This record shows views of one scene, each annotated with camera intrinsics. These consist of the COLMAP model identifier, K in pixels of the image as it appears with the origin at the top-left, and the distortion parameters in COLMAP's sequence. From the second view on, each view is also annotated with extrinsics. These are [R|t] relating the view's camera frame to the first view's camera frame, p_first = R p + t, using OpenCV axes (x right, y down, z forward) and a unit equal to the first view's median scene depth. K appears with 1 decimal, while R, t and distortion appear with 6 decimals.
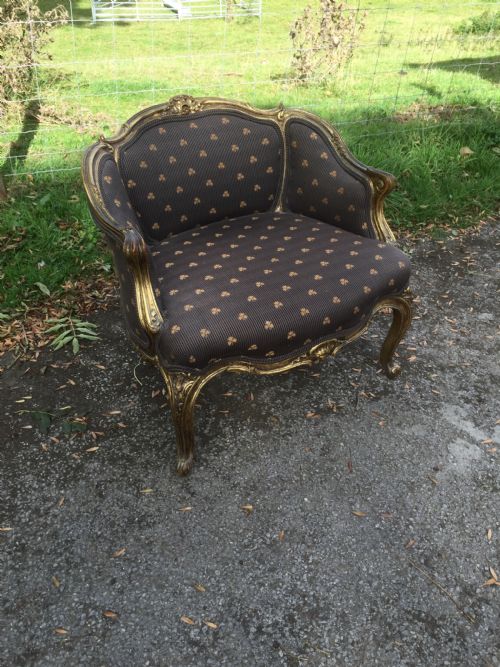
lens RADIAL K [[562.9, 0, 250.0], [0, 562.9, 333.5], [0, 0, 1]] dist [0.089177, -0.122453]
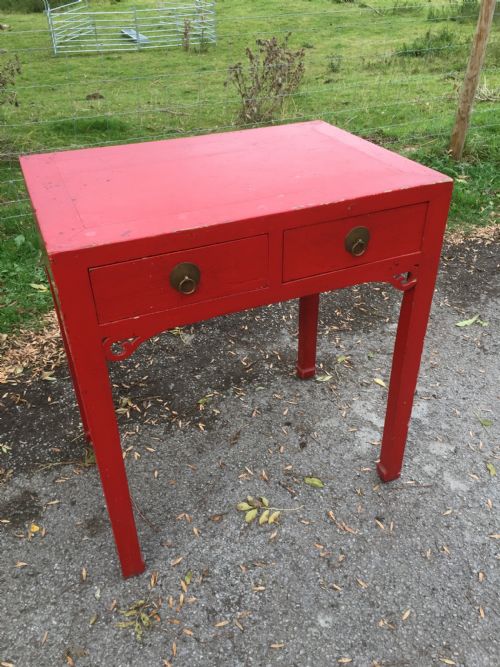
lens RADIAL K [[562.9, 0, 250.0], [0, 562.9, 333.5], [0, 0, 1]] dist [0.089177, -0.122453]
pose [[0.997841, -0.052716, 0.039170, 0.093369], [0.053598, 0.998324, -0.021822, -0.008164], [-0.037954, 0.023874, 0.998994, -0.281472]]
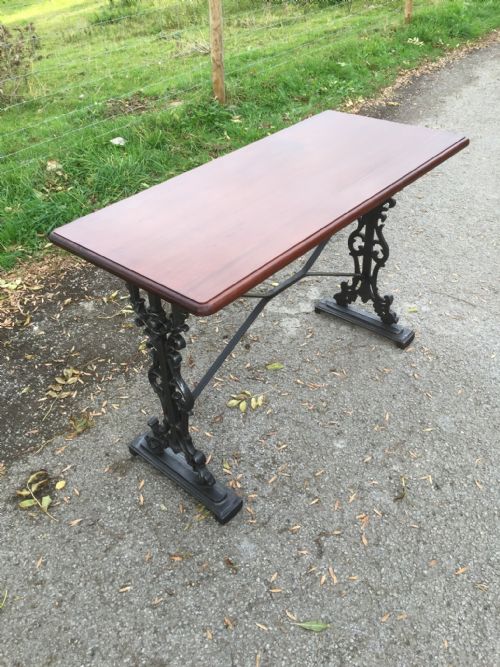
lens RADIAL K [[562.9, 0, 250.0], [0, 562.9, 333.5], [0, 0, 1]] dist [0.089177, -0.122453]
pose [[0.837536, -0.367875, 0.403982, -0.386827], [0.359864, 0.927762, 0.098771, 0.051290], [-0.411135, 0.062655, 0.909419, -0.375618]]
